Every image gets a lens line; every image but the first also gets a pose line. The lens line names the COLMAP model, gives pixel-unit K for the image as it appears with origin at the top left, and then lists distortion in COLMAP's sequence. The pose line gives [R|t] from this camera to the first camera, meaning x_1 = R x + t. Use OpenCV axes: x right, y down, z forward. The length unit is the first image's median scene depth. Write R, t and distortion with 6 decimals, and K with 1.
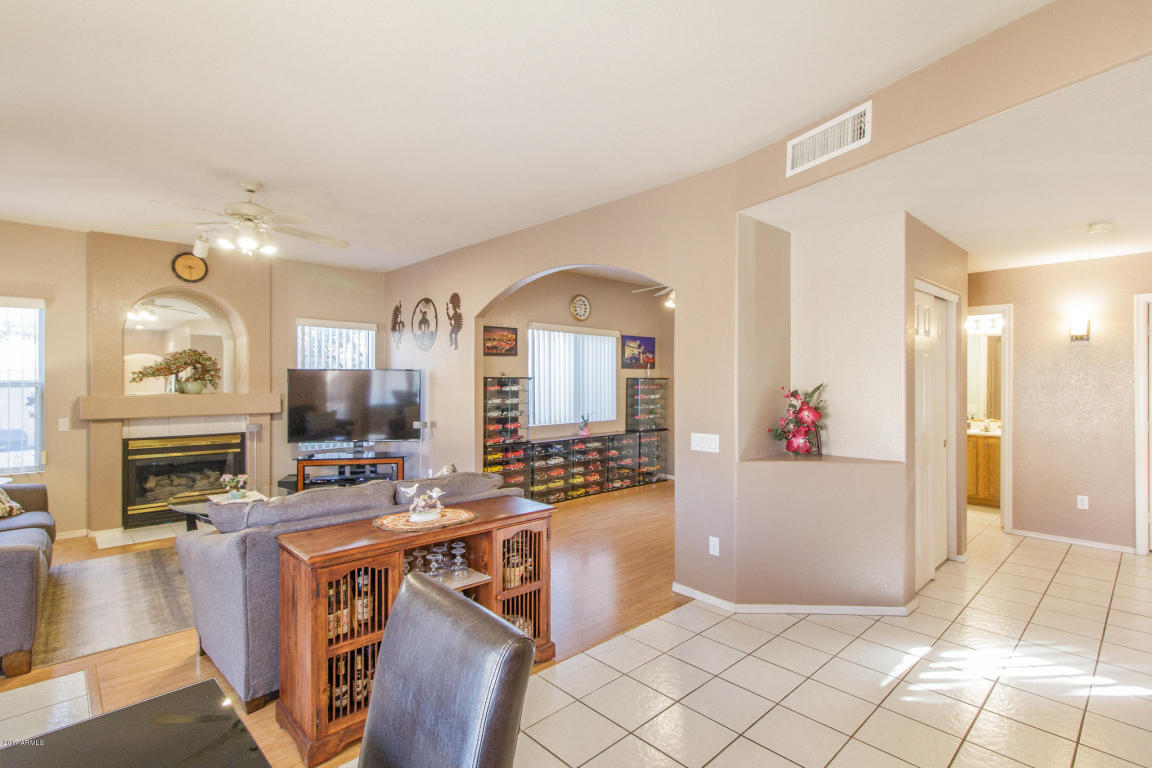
lens RADIAL K [[533.8, 0, 574.1], [0, 533.8, 388.4], [0, 0, 1]] dist [0.001837, 0.001127]
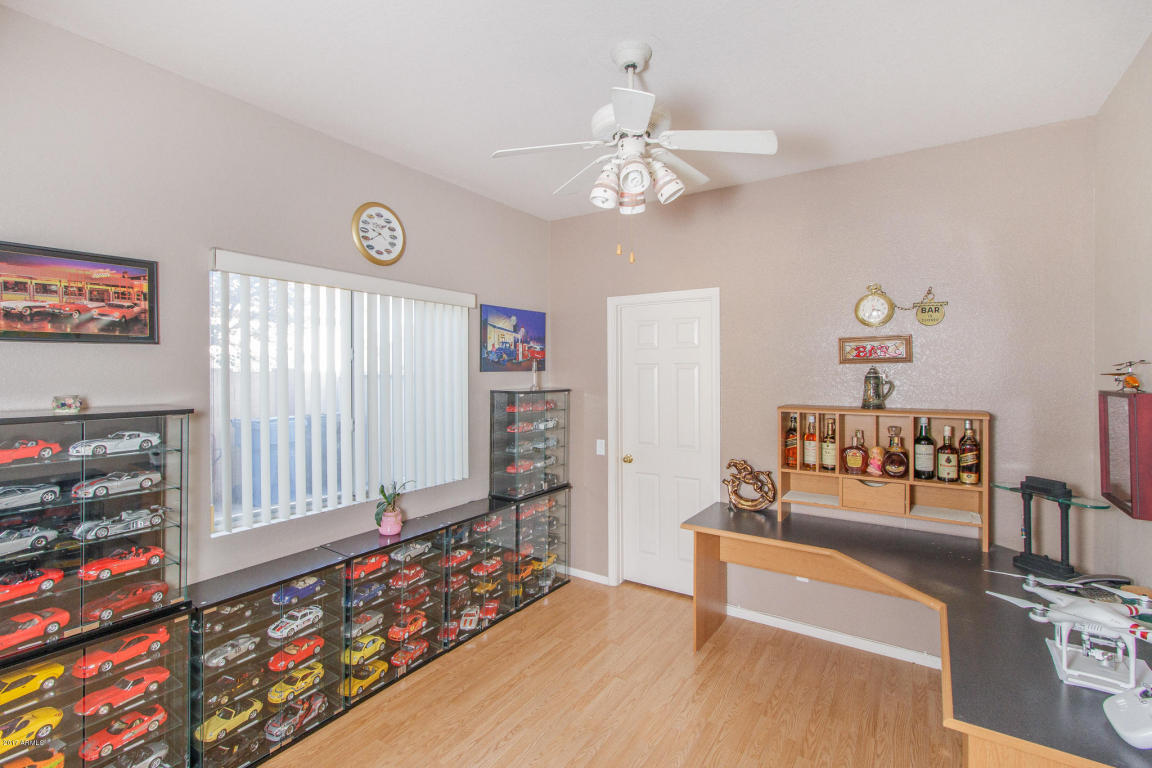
lens RADIAL K [[533.8, 0, 574.7], [0, 533.8, 377.5], [0, 0, 1]] dist [0.001837, 0.001127]
pose [[0.974012, -0.002629, 0.226481, 0.062806], [0.002890, 0.999995, -0.000823, -0.031454], [-0.226477, 0.001456, 0.974015, 0.504008]]
